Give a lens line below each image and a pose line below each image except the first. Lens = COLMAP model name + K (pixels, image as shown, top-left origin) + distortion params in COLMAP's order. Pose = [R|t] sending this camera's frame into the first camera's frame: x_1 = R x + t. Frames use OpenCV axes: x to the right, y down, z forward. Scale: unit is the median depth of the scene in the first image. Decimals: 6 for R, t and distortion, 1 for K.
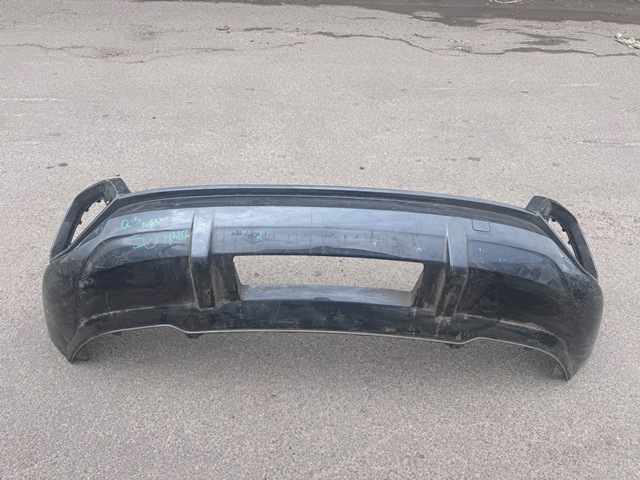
lens RADIAL K [[458.3, 0, 320.0], [0, 458.3, 240.0], [0, 0, 1]] dist [0.021429, -0.039709]
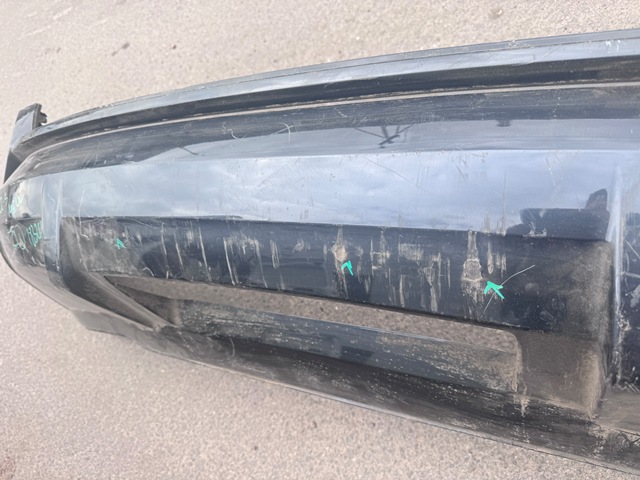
lens RADIAL K [[465.8, 0, 318.8], [0, 465.8, 242.9], [0, 0, 1]] dist [0.005658, -0.036985]
pose [[0.848223, 0.022272, -0.529171, 0.233825], [0.198243, 0.913138, 0.356201, -0.110212], [0.491140, -0.407043, 0.770129, 0.618037]]
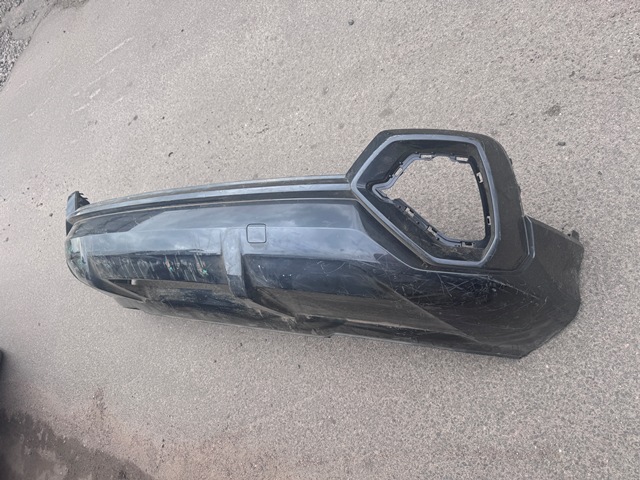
lens RADIAL K [[457.5, 0, 320.8], [0, 457.5, 244.4], [0, 0, 1]] dist [0.108226, -0.249918]
pose [[0.759086, -0.045551, -0.649395, 0.808825], [0.365874, 0.854944, 0.367706, -0.224972], [0.538447, -0.516717, 0.665642, 0.472628]]
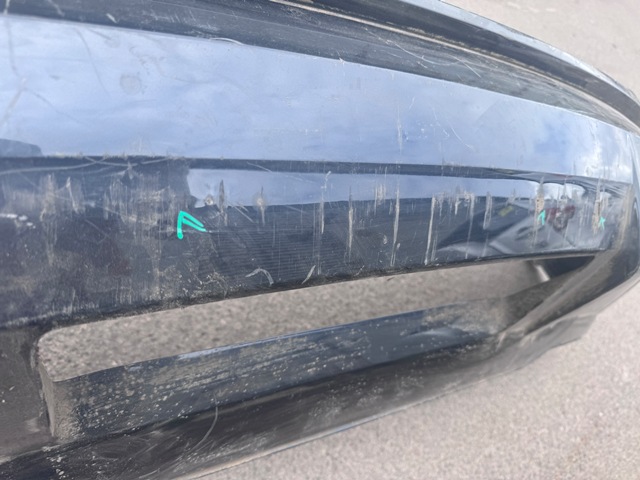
lens RADIAL K [[465.8, 0, 318.8], [0, 465.8, 242.9], [0, 0, 1]] dist [0.005658, -0.036985]
pose [[0.845414, -0.086728, 0.527024, -0.158139], [-0.096649, 0.945599, 0.310647, -0.051694], [-0.525295, -0.313562, 0.791040, 0.683633]]
